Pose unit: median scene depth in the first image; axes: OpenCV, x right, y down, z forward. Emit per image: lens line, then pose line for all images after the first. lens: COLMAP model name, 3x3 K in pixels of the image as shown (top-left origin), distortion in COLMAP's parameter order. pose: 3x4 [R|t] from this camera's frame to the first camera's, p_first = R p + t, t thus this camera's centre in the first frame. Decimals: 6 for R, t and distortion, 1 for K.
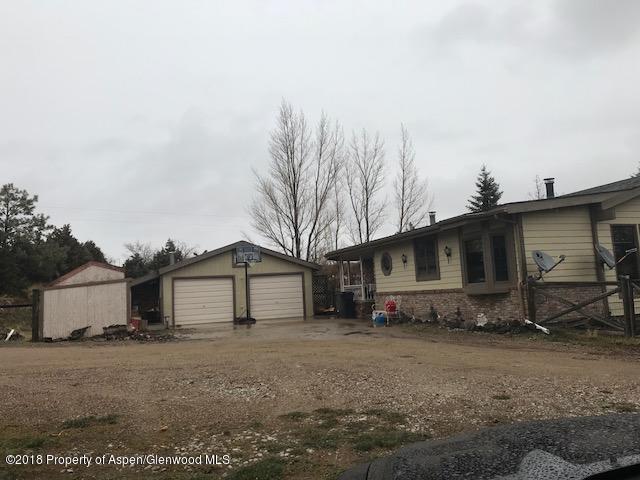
lens RADIAL K [[513.2, 0, 309.4], [0, 513.2, 233.6], [0, 0, 1]] dist [0.001707, -0.035055]
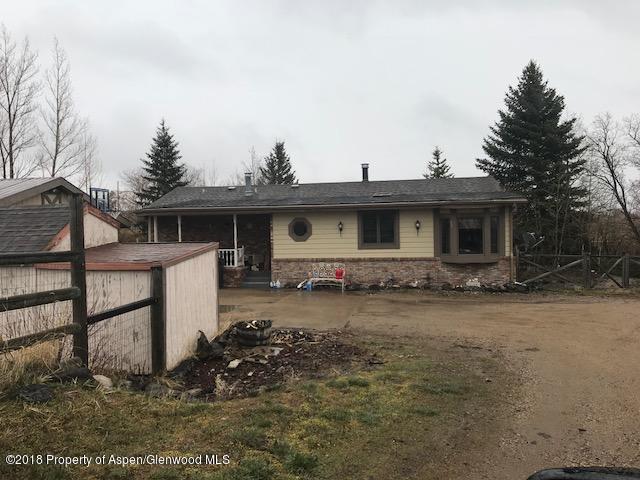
lens RADIAL K [[513.2, 0, 318.9], [0, 513.2, 238.9], [0, 0, 1]] dist [0.001707, -0.035055]
pose [[0.454635, 0.024423, 0.890343, -0.687853], [-0.111807, 0.993282, 0.029846, 0.045343], [-0.883632, -0.113115, 0.454312, 0.546591]]
